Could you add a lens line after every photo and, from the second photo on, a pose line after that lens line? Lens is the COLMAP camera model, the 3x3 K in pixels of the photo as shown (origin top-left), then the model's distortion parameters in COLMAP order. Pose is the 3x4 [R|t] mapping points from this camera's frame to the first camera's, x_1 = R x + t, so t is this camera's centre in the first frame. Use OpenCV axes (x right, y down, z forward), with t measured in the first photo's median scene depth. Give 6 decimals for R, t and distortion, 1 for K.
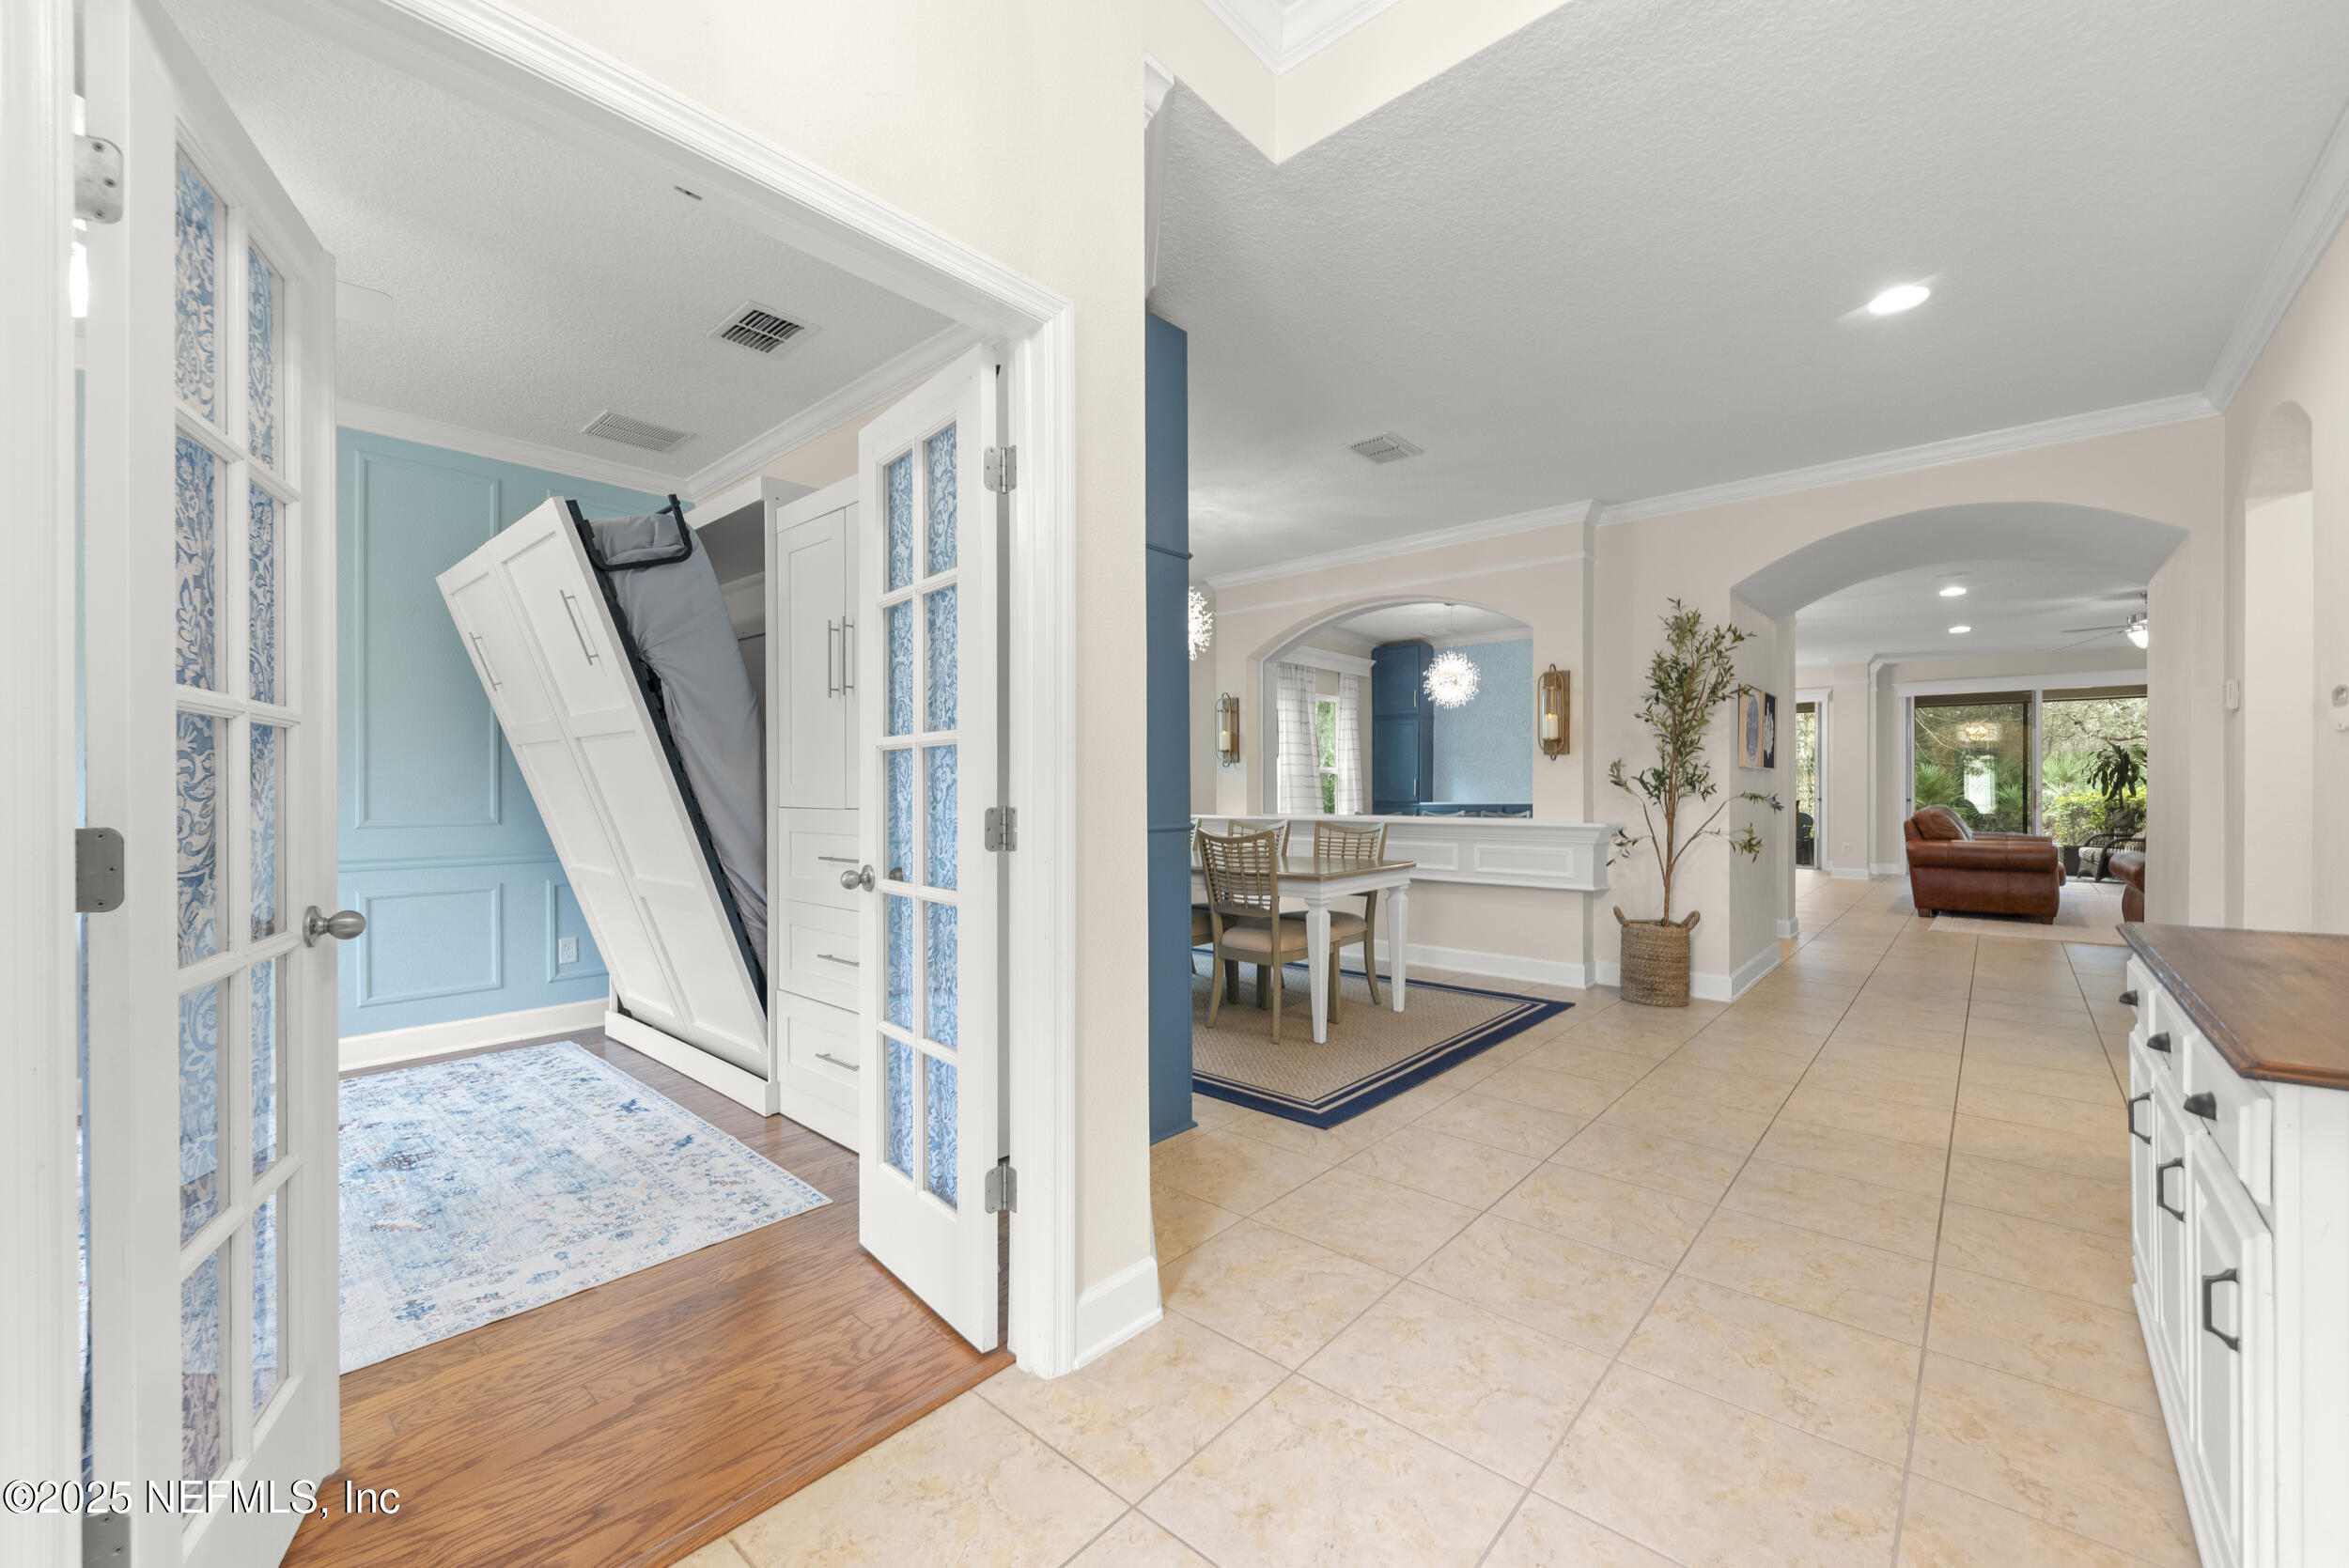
lens RADIAL K [[922.5, 0, 1156.0], [0, 922.5, 787.5], [0, 0, 1]] dist [-0.000135, -0.000218]
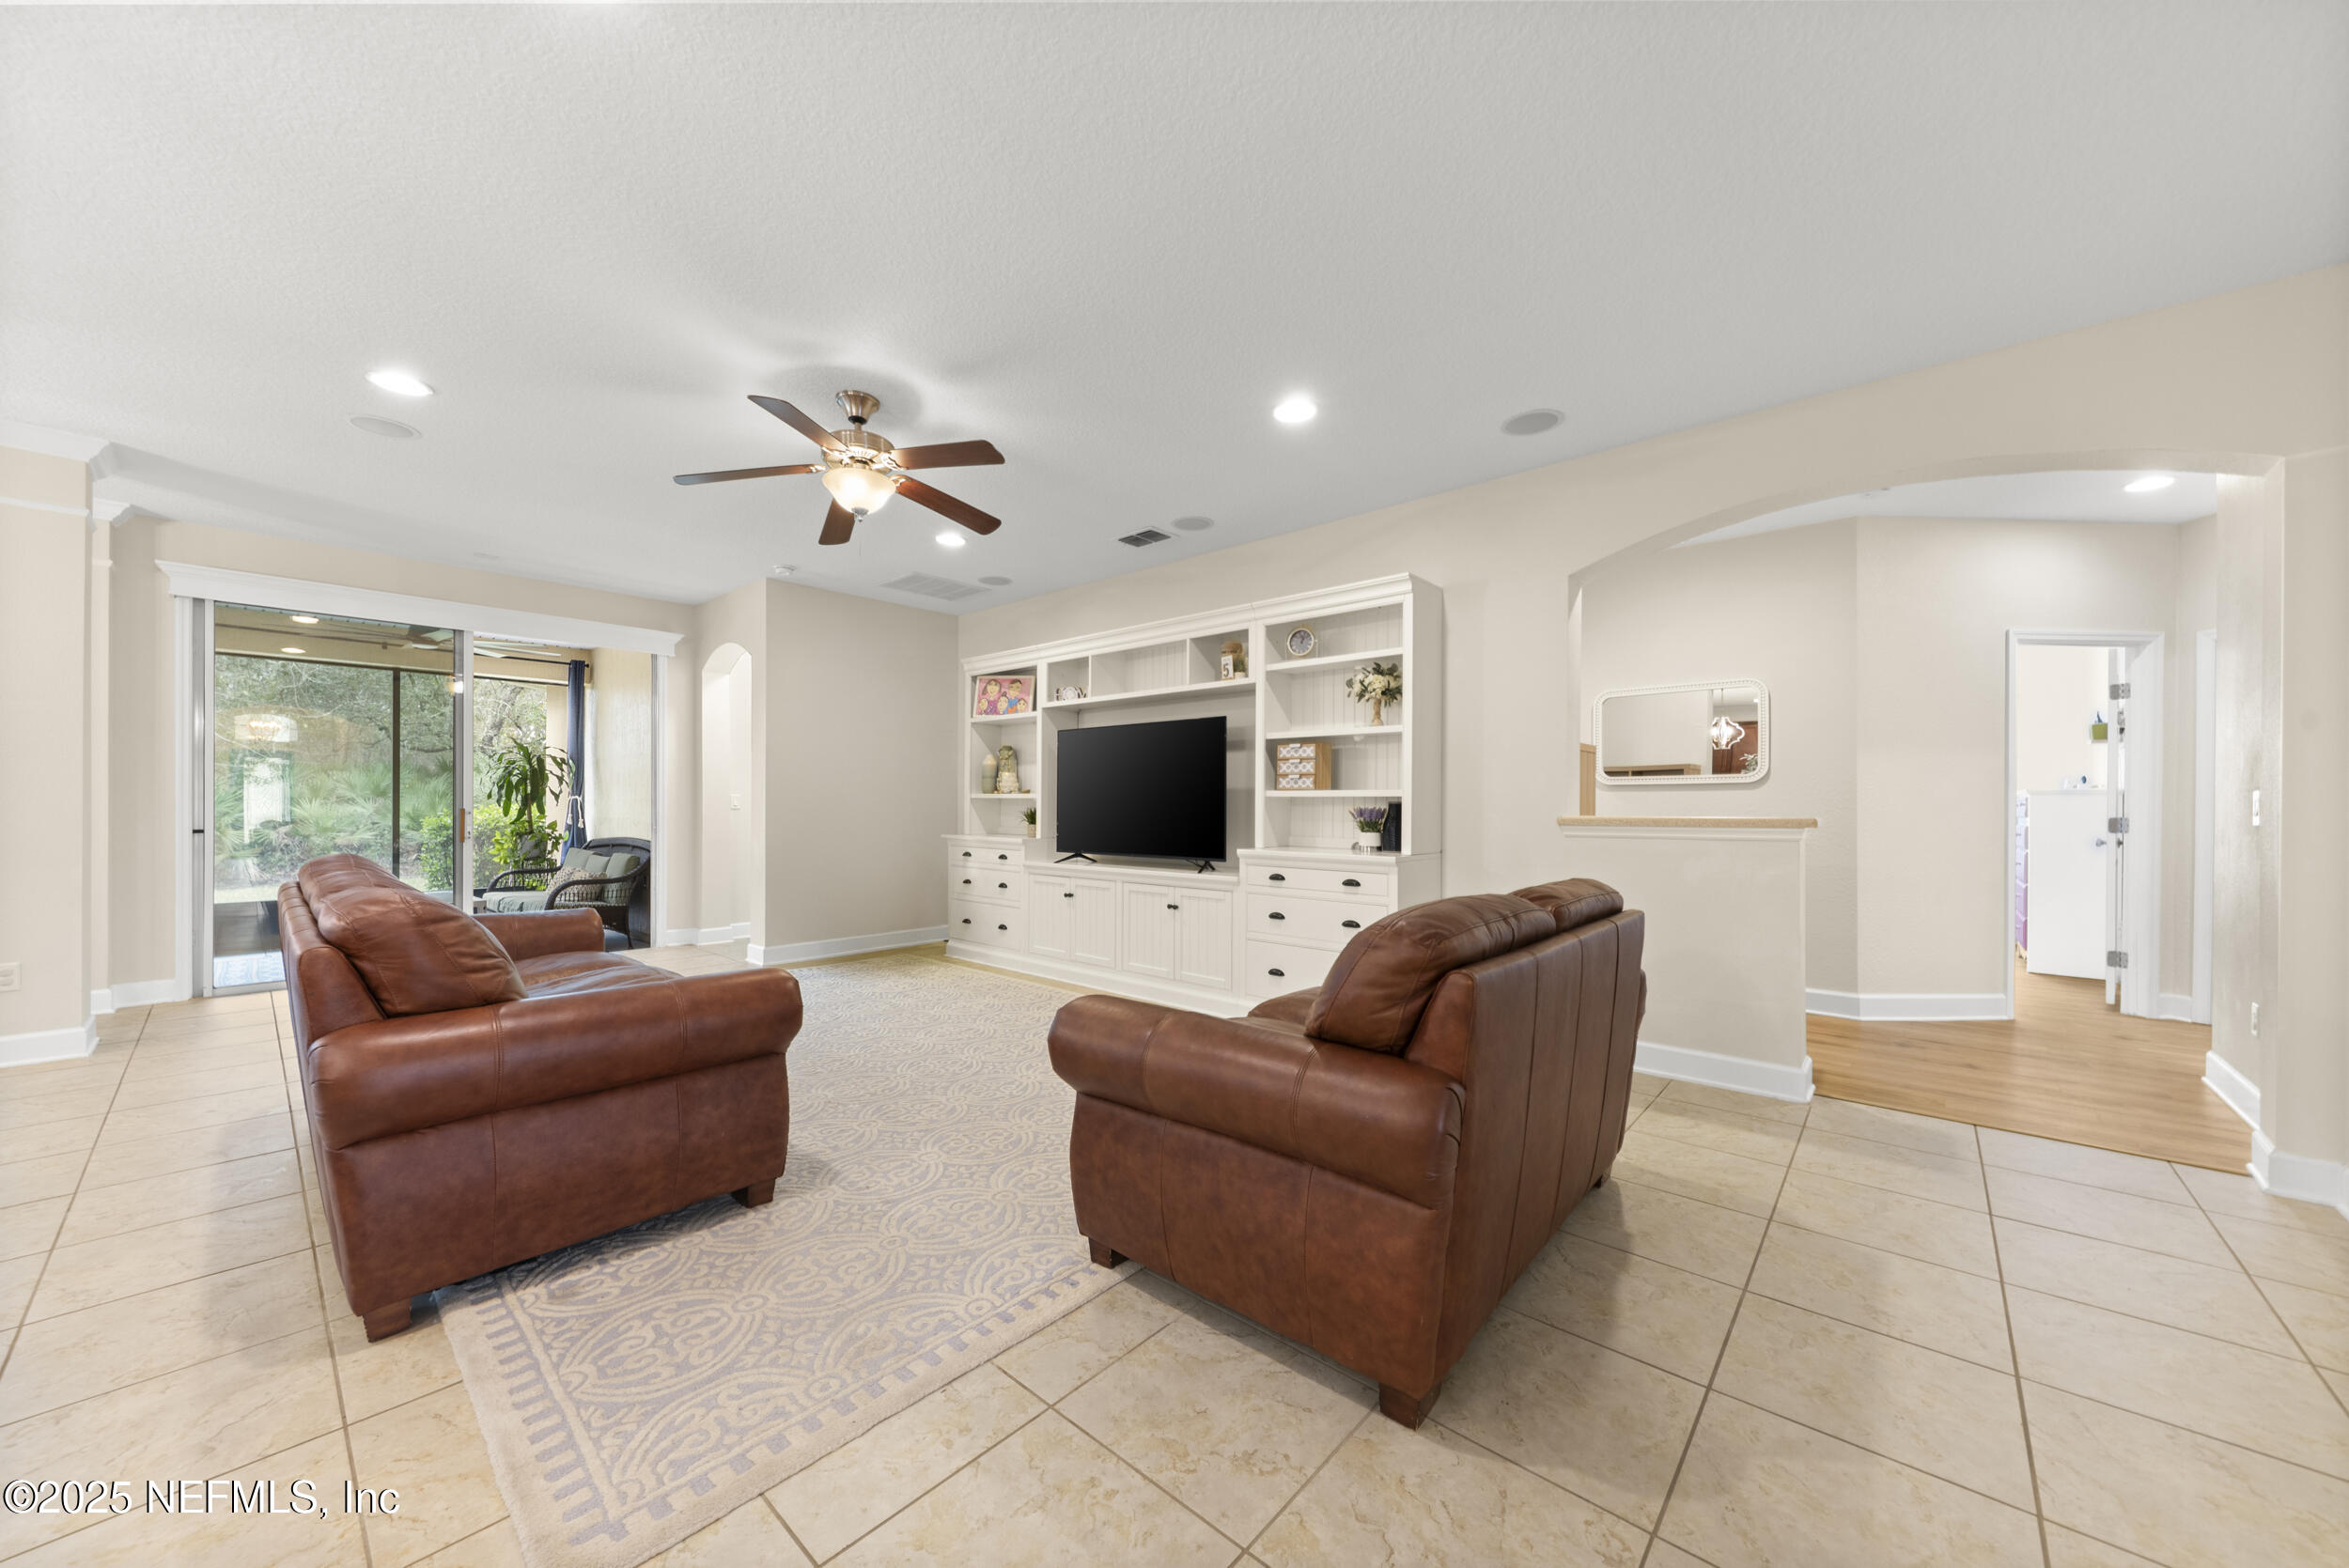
lens RADIAL K [[835.2, 0, 1155.9], [0, 835.2, 800.6], [0, 0, 1]] dist [0.011749, -0.005333]
pose [[0.000471, 0.004935, 0.999988, 0.951901], [-0.002961, 0.999983, -0.004934, -0.001886], [-0.999996, -0.002958, 0.000485, 1.244908]]
